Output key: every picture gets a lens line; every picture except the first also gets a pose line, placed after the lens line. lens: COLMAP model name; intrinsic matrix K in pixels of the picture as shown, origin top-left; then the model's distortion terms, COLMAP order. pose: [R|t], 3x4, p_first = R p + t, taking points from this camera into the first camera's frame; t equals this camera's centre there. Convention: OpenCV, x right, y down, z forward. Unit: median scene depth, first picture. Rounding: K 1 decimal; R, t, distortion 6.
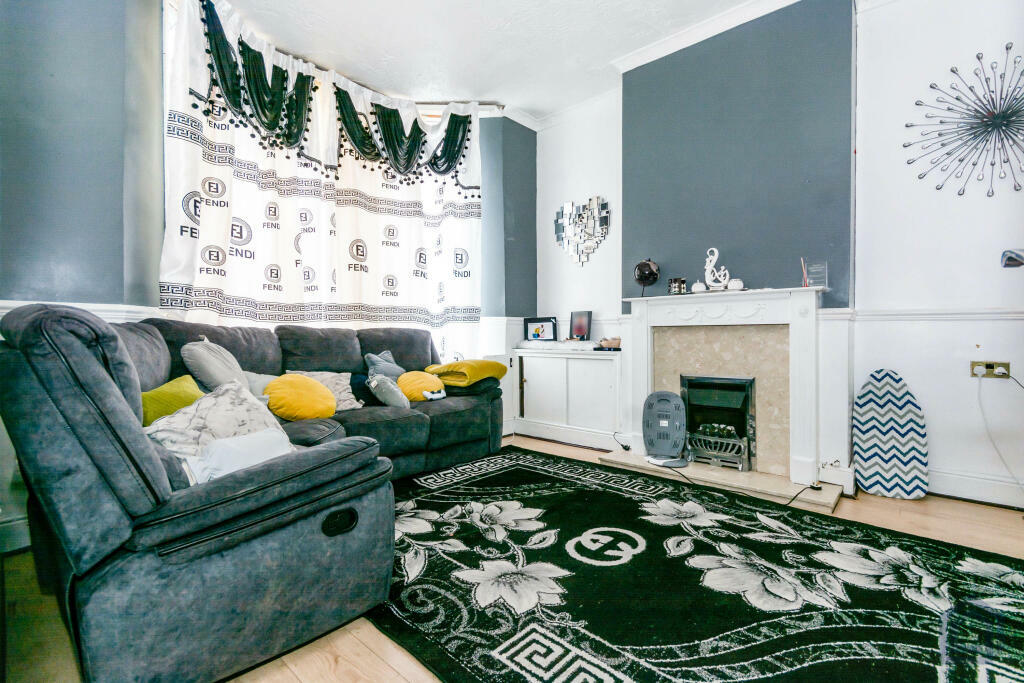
lens RADIAL K [[466.2, 0, 512.0], [0, 466.2, 341.5], [0, 0, 1]] dist [-0.002568, -0.000686]
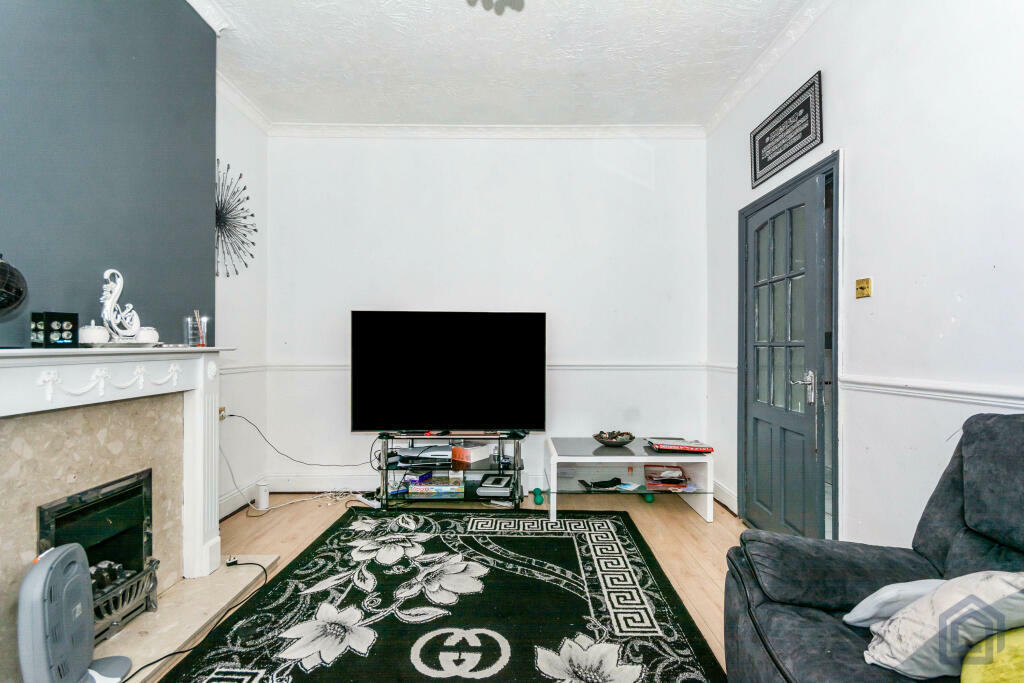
lens RADIAL K [[466.2, 0, 512.0], [0, 466.2, 341.5], [0, 0, 1]] dist [-0.002568, -0.000686]
pose [[-0.677731, 0.005180, 0.735291, -0.561731], [0.011937, 0.999921, 0.003958, -0.169386], [-0.735213, 0.011459, -0.677740, 1.646625]]
